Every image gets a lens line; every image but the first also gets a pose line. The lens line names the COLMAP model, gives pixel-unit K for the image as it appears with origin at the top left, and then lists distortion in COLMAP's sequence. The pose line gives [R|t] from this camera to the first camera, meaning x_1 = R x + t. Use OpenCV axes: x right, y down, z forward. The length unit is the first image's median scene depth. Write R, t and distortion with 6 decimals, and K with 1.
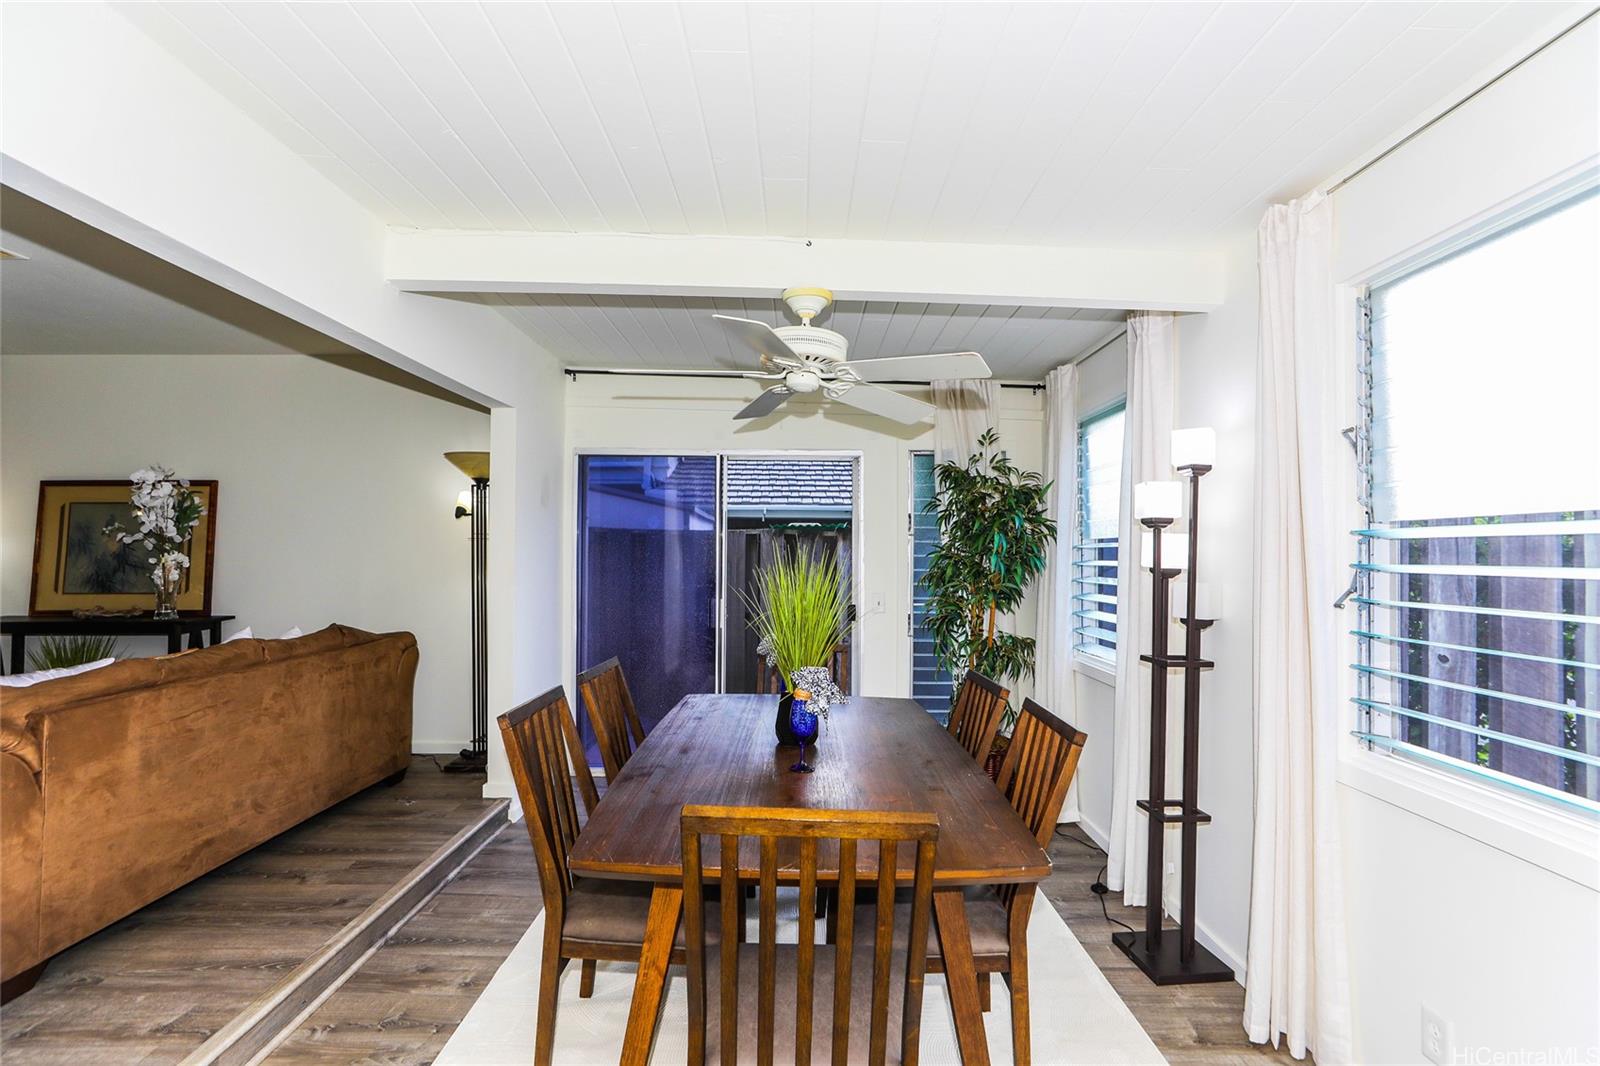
lens RADIAL K [[736.6, 0, 795.1], [0, 736.6, 535.7], [0, 0, 1]] dist [-0.004270, -0.000232]
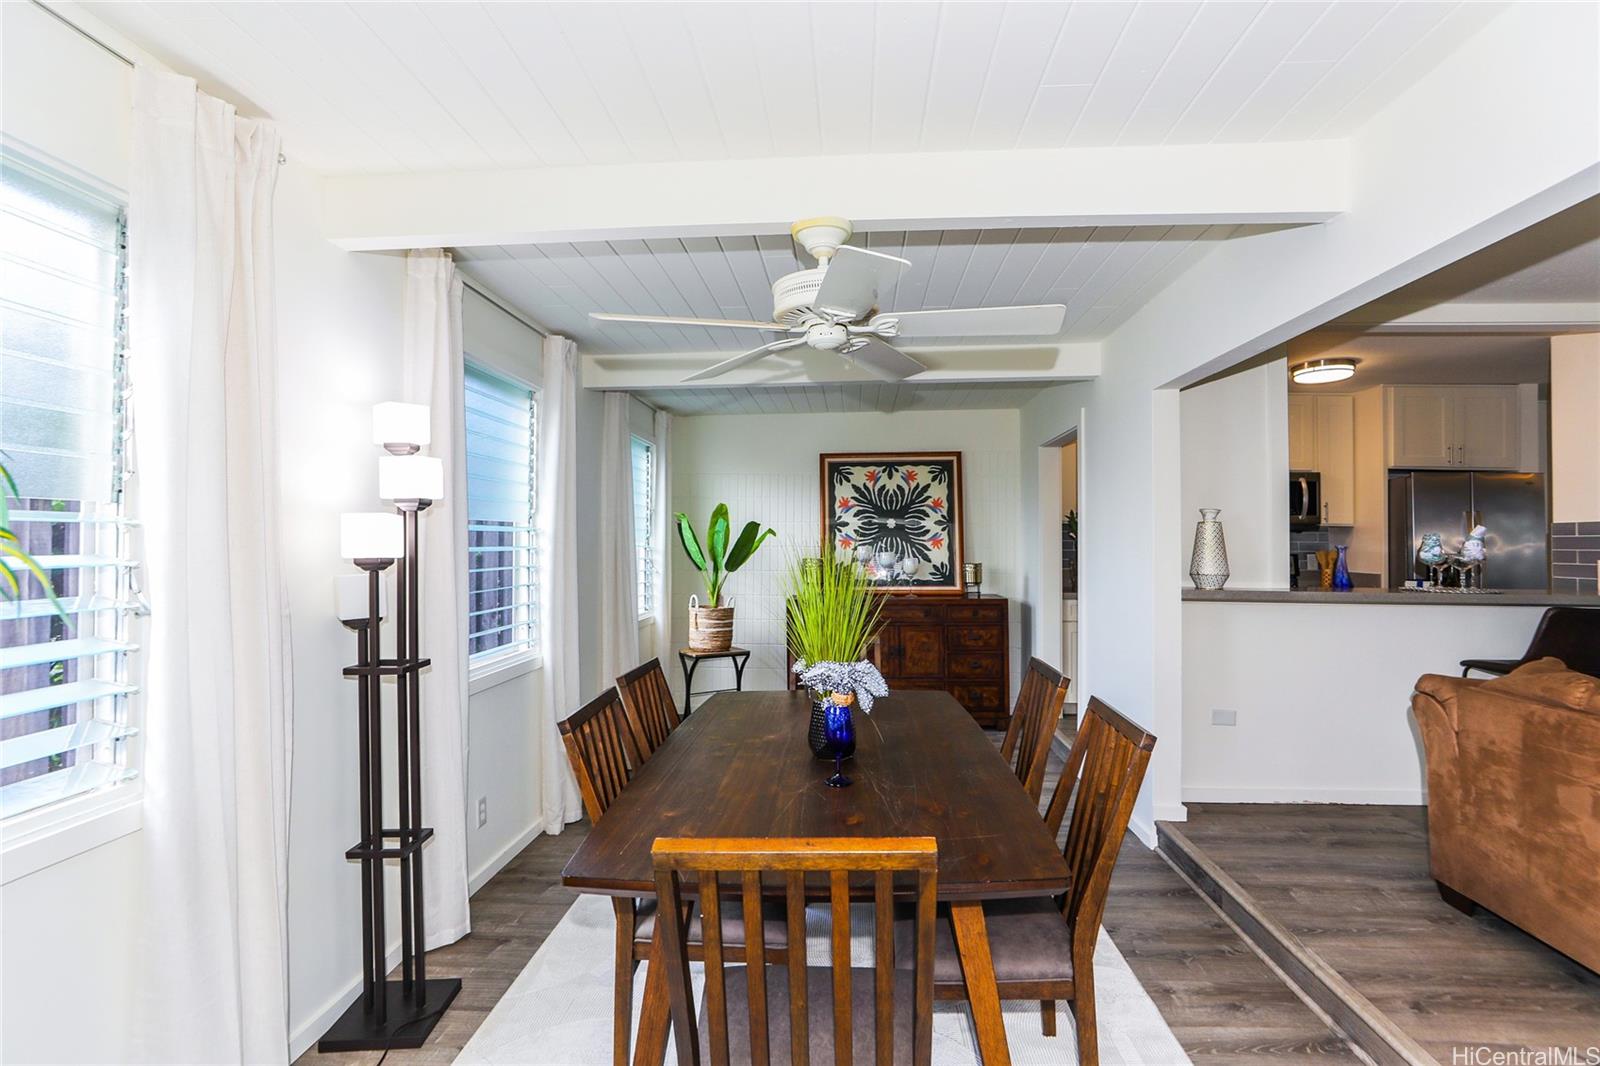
lens RADIAL K [[736.6, 0, 799.1], [0, 736.6, 534.4], [0, 0, 1]] dist [-0.004270, -0.000232]
pose [[-0.997250, -0.007795, 0.073706, -0.028602], [-0.009911, 0.999548, -0.028379, 0.038009], [-0.073451, -0.029031, -0.996876, 2.005938]]
